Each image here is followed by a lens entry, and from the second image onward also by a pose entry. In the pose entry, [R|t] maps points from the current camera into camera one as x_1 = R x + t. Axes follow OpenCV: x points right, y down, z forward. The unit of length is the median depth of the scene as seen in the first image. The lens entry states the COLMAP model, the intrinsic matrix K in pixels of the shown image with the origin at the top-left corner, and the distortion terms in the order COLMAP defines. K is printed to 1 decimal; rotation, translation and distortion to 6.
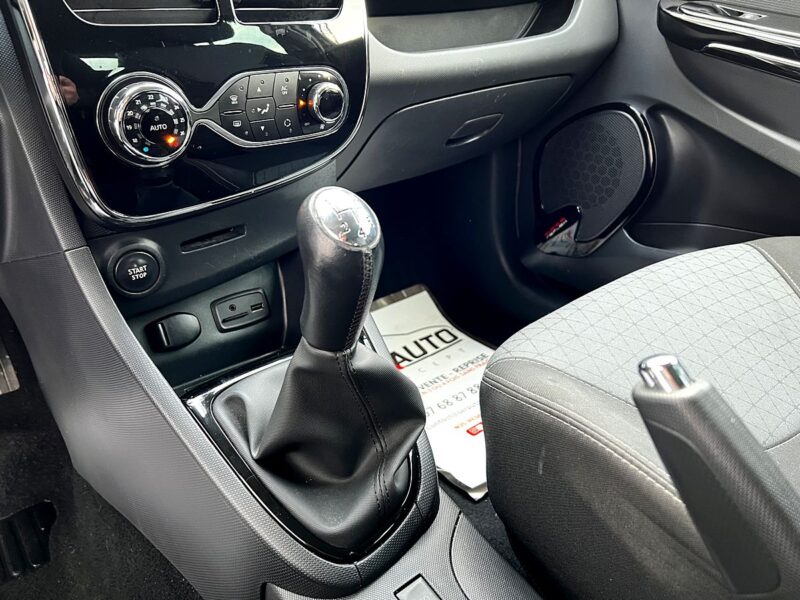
lens RADIAL K [[603.0, 0, 399.5], [0, 603.0, 298.1], [0, 0, 1]] dist [0.039776, -0.045966]
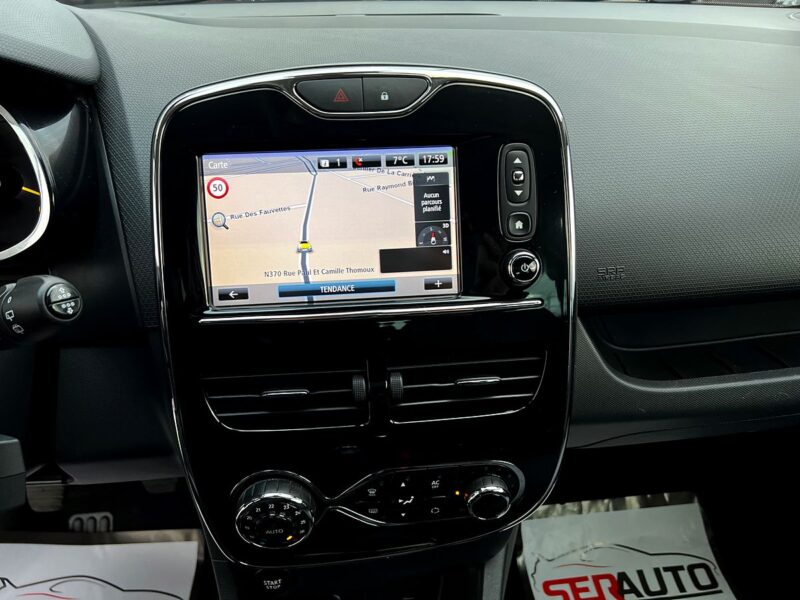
lens RADIAL K [[603.0, 0, 404.4], [0, 603.0, 300.0], [0, 0, 1]] dist [0.039776, -0.045966]
pose [[0.821991, 0.271334, -0.500708, 0.106699], [-0.240235, 0.962356, 0.127118, -0.557682], [0.516351, 0.015798, 0.856231, 0.191670]]
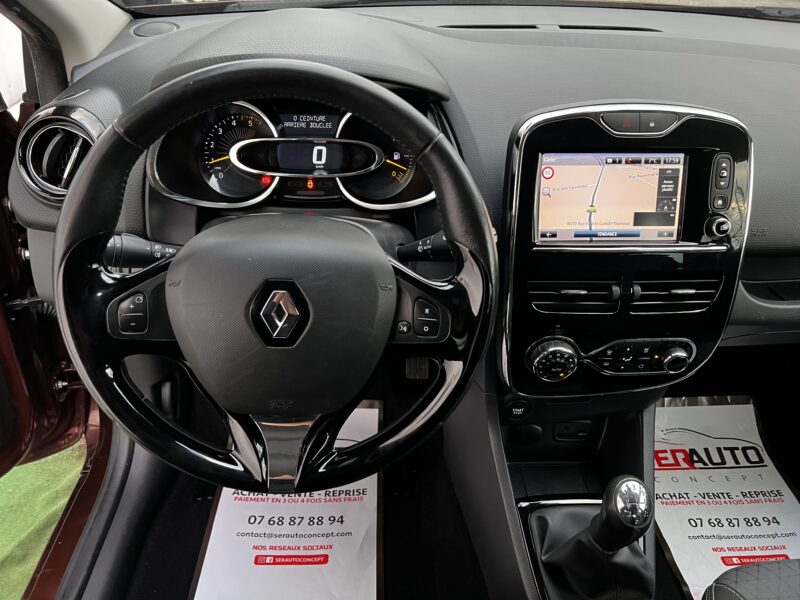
lens RADIAL K [[603.0, 0, 397.1], [0, 603.0, 303.0], [0, 0, 1]] dist [0.039776, -0.045966]
pose [[0.791771, 0.369175, -0.486630, 0.004814], [-0.284218, 0.927855, 0.241466, -0.511317], [0.540665, -0.052876, 0.839574, -0.459477]]
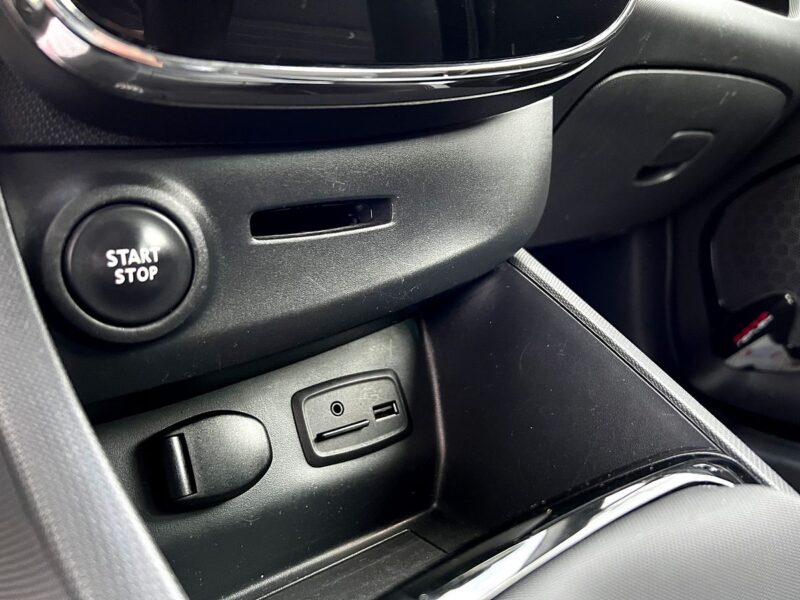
lens RADIAL K [[603.0, 0, 392.3], [0, 603.0, 295.9], [0, 0, 1]] dist [0.039776, -0.045966]
pose [[0.999747, -0.010405, -0.019932, -0.225892], [0.004519, 0.961381, -0.275183, 0.058479], [0.022026, 0.275023, 0.961185, 0.550426]]
